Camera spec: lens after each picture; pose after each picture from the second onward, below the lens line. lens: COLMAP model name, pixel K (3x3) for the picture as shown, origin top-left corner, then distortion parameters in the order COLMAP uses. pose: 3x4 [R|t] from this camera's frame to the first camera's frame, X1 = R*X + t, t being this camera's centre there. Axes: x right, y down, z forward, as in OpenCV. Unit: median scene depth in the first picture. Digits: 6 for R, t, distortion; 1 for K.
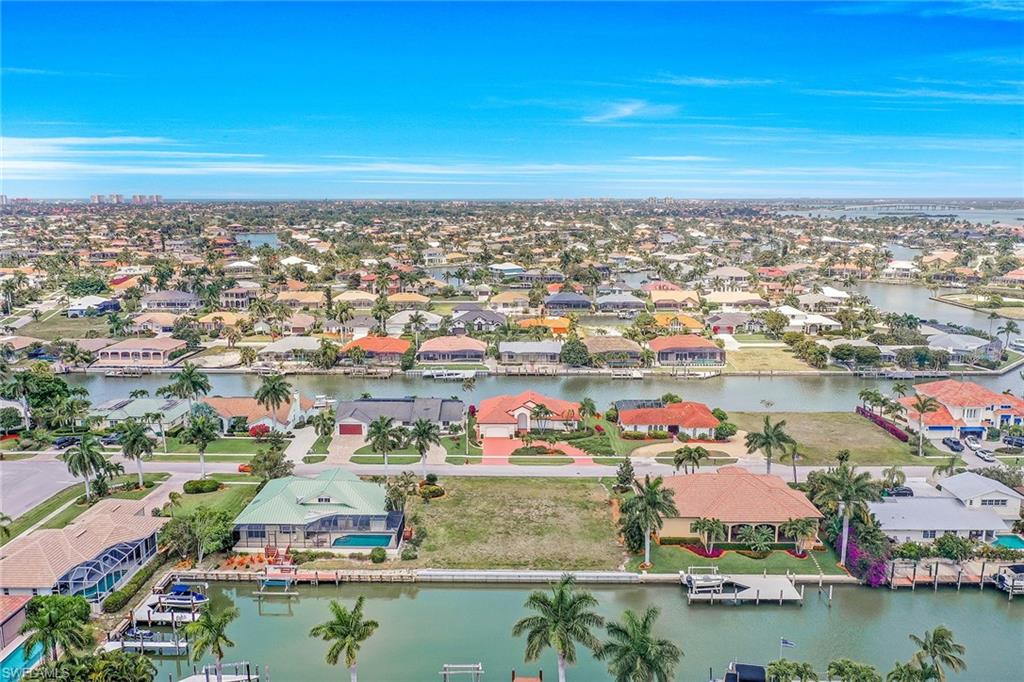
lens RADIAL K [[815.3, 0, 512.0], [0, 815.3, 341.0], [0, 0, 1]] dist [-0.000570, 0.004082]
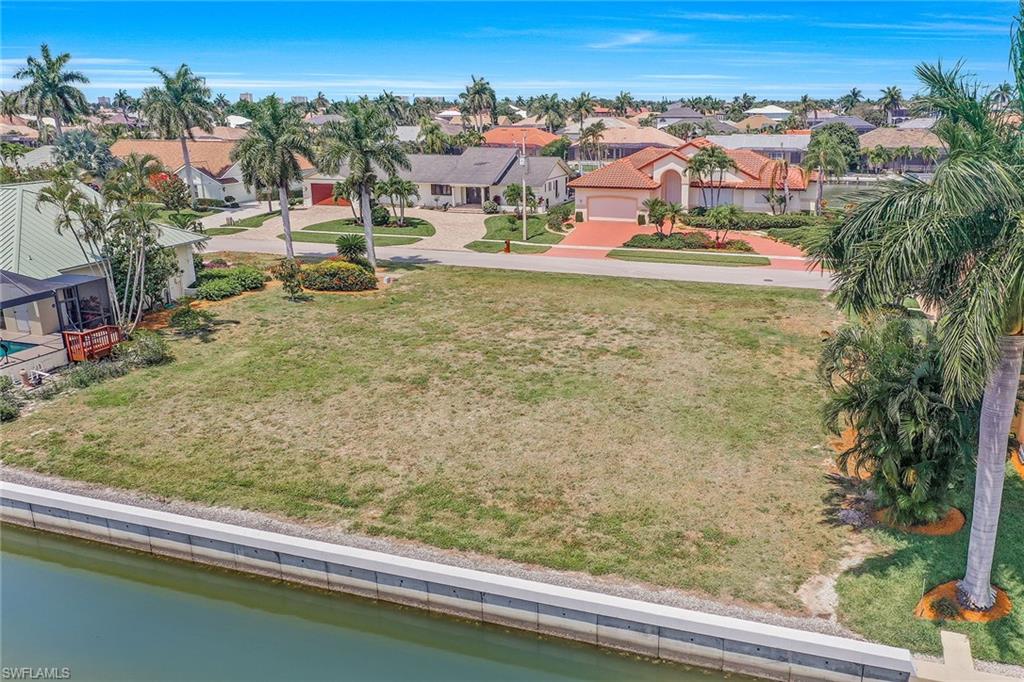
lens RADIAL K [[815.3, 0, 512.0], [0, 815.3, 341.0], [0, 0, 1]] dist [-0.000570, 0.004082]
pose [[0.943773, 0.076766, -0.321559, 0.087331], [-0.042228, 0.992692, 0.113046, 0.143656], [0.327887, -0.093111, 0.940117, 0.570338]]
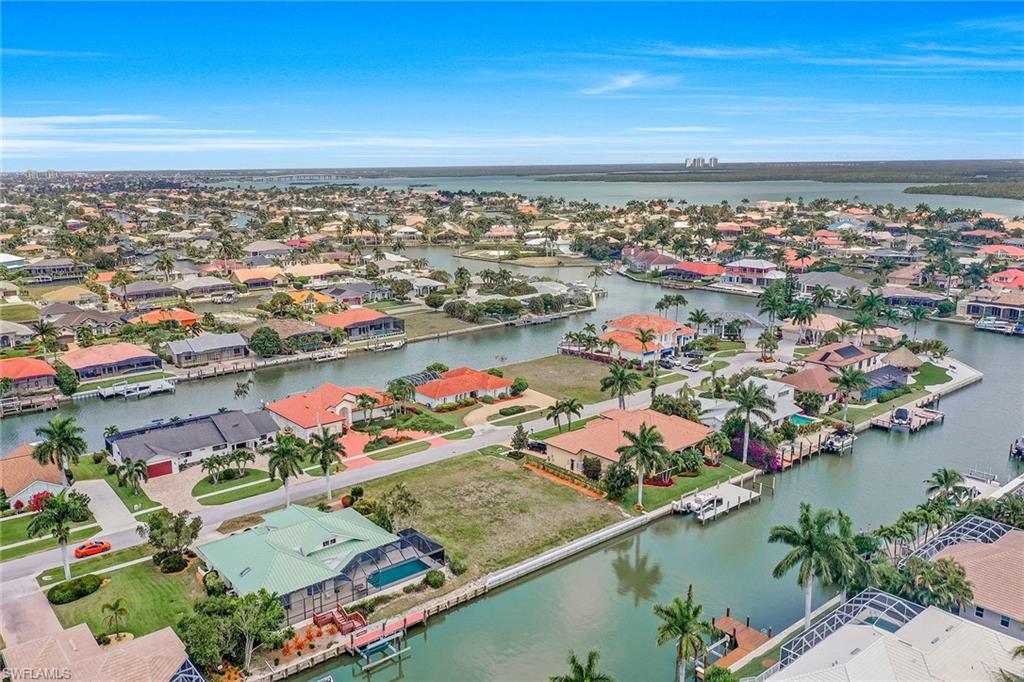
lens RADIAL K [[815.3, 0, 512.0], [0, 815.3, 341.0], [0, 0, 1]] dist [-0.000570, 0.004082]
pose [[0.761819, -0.144616, 0.631441, -0.437682], [0.123418, 0.989310, 0.077677, -0.035543], [-0.635924, 0.018756, 0.771524, 0.184189]]
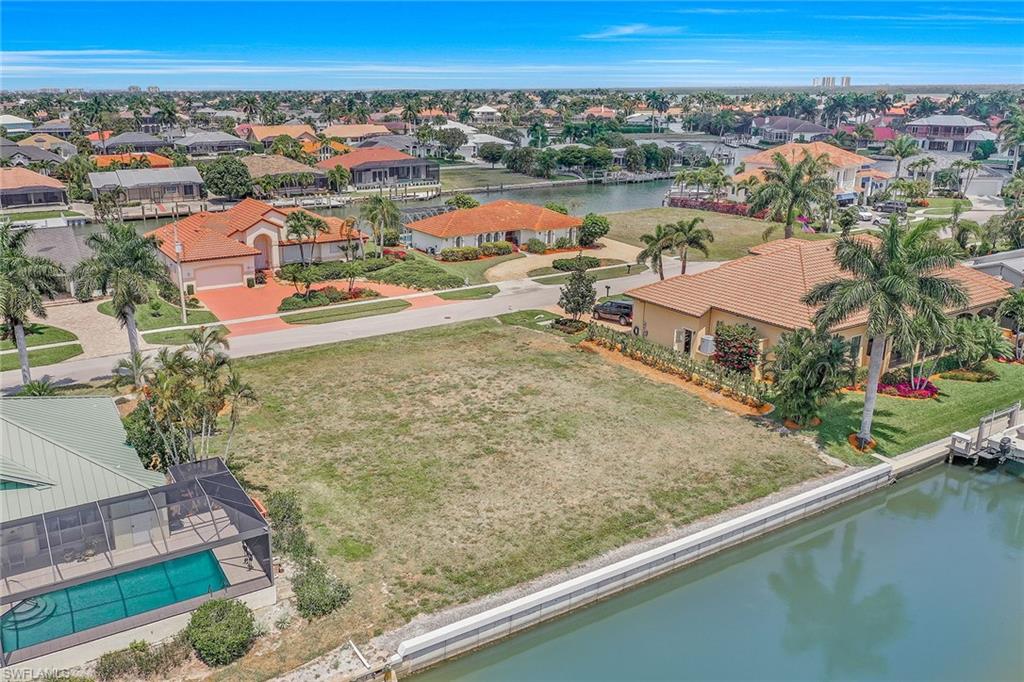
lens RADIAL K [[845.3, 0, 489.4], [0, 845.3, 340.7], [0, 0, 1]] dist [-0.006285, 0.001268]
pose [[0.848046, -0.161446, 0.504731, -0.149757], [0.102589, 0.984460, 0.142525, 0.099016], [-0.519897, -0.069088, 0.851430, 0.514221]]
